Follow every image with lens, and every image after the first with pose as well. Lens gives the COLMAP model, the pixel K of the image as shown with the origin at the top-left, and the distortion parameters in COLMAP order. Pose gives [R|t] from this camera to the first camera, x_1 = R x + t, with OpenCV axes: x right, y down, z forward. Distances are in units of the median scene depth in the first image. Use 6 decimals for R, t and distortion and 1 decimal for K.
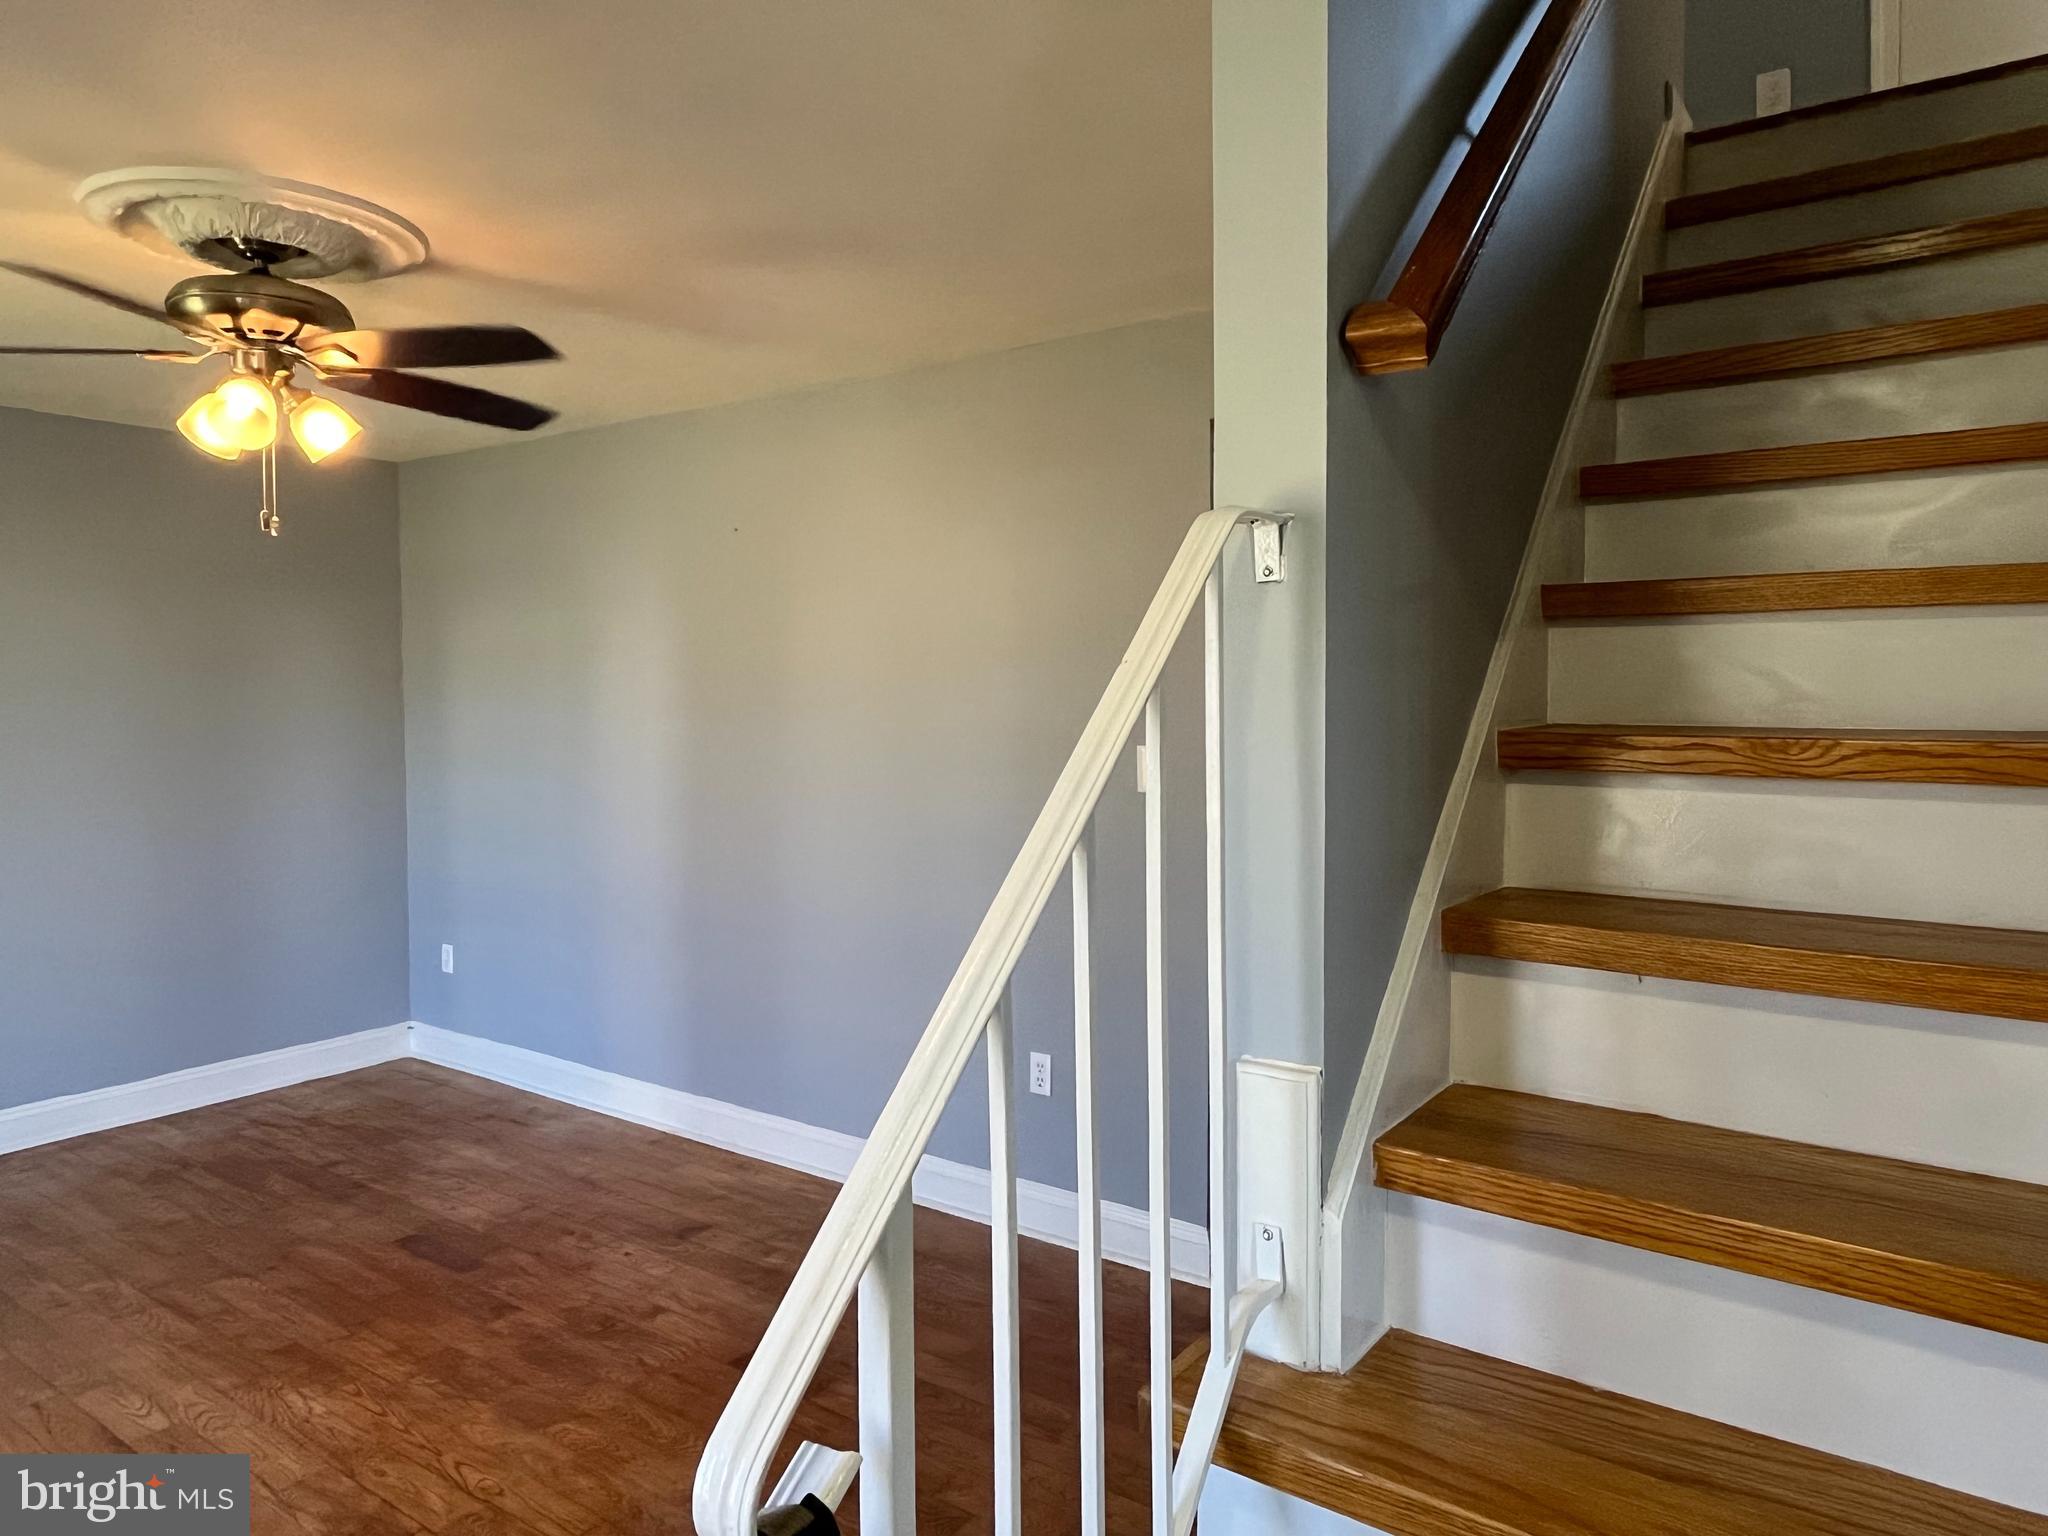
lens RADIAL K [[1332.3, 0, 1017.4], [0, 1332.3, 739.7], [0, 0, 1]] dist [-0.001228, -0.005121]
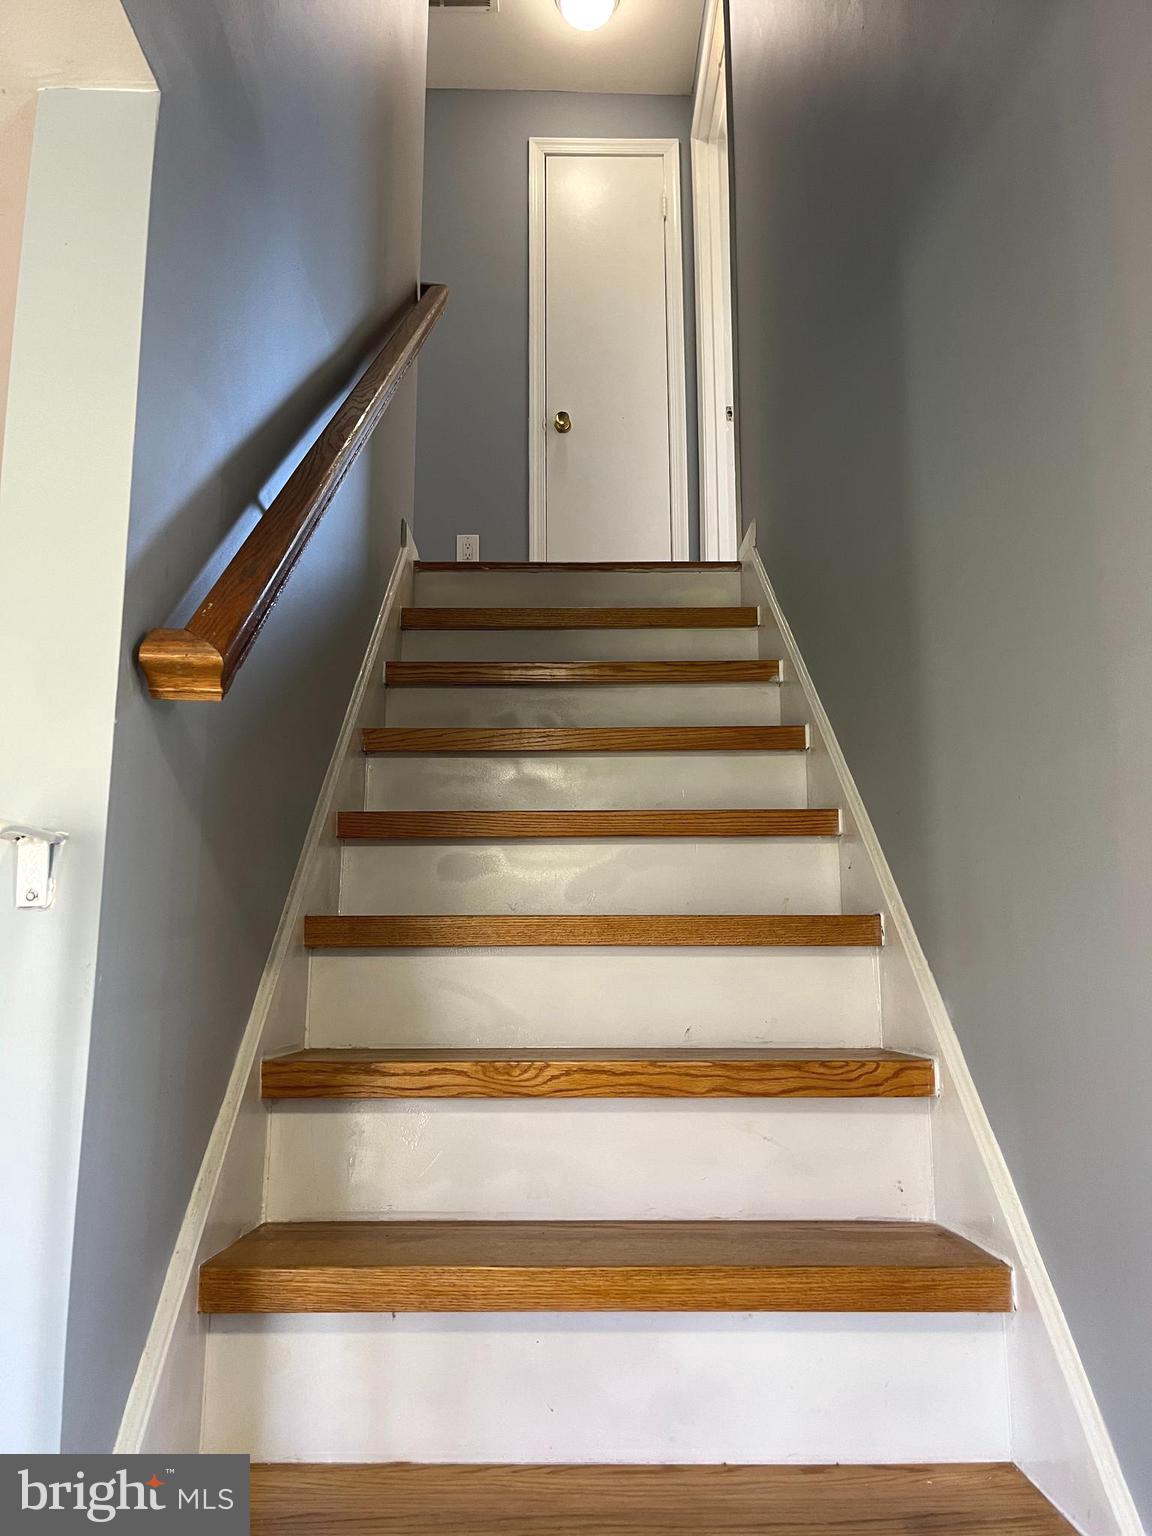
lens RADIAL K [[1155.1, 0, 576.0], [0, 1155.1, 768.0], [0, 0, 1]] dist [0.028330, -0.009253]
pose [[0.808694, 0.115092, 0.576860, 0.020285], [0.019908, 0.974755, -0.222387, -0.023292], [-0.587893, 0.191327, 0.785987, 0.130028]]
